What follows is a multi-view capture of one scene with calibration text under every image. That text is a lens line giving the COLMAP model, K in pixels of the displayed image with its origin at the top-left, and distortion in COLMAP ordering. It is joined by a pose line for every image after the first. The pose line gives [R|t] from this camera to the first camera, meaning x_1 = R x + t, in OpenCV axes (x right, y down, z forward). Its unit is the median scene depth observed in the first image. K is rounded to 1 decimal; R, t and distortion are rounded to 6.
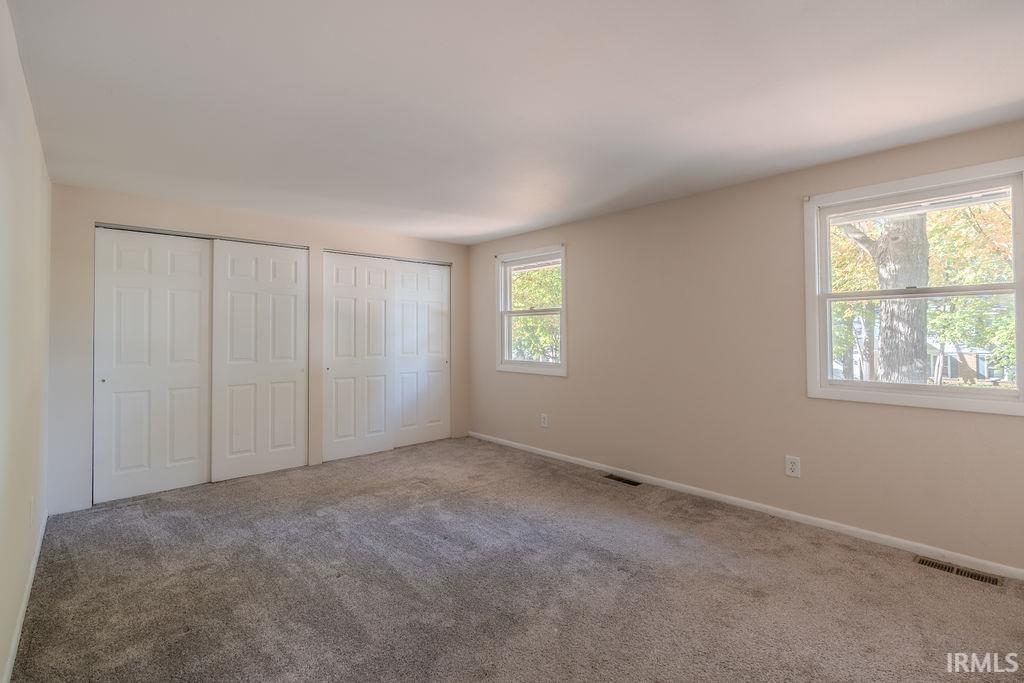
lens RADIAL K [[464.1, 0, 515.6], [0, 464.1, 327.8], [0, 0, 1]] dist [-0.000363, 0.000203]
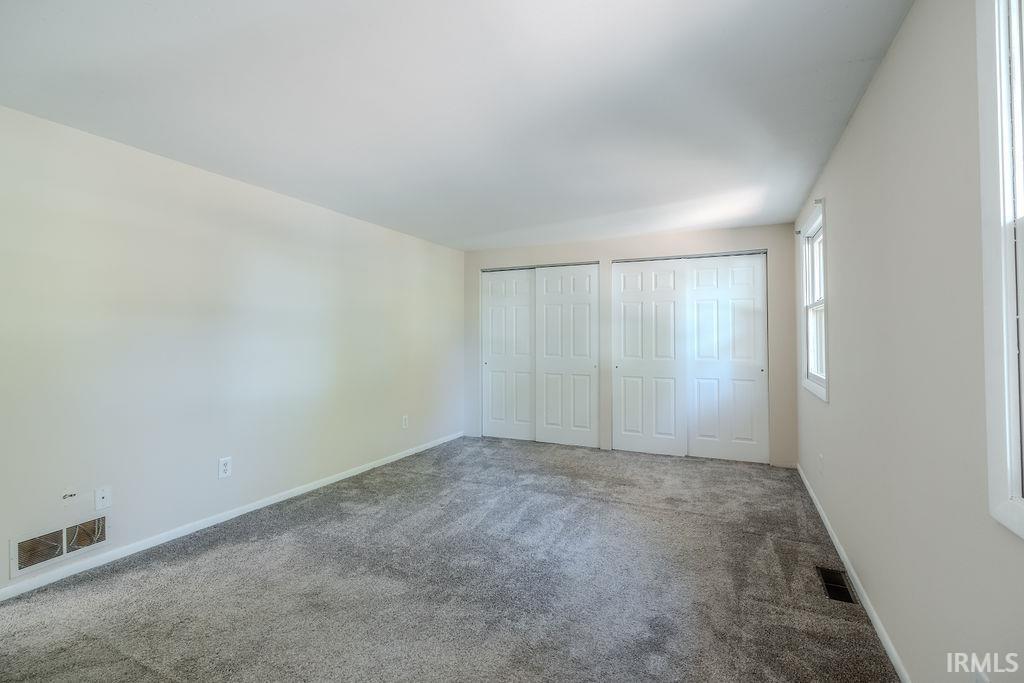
lens RADIAL K [[464.1, 0, 515.6], [0, 464.1, 327.8], [0, 0, 1]] dist [-0.000363, 0.000203]
pose [[0.400020, -0.011995, -0.916428, 0.549358], [0.011943, 0.999898, -0.007875, -0.000626], [0.916429, -0.007795, 0.400122, 0.346582]]
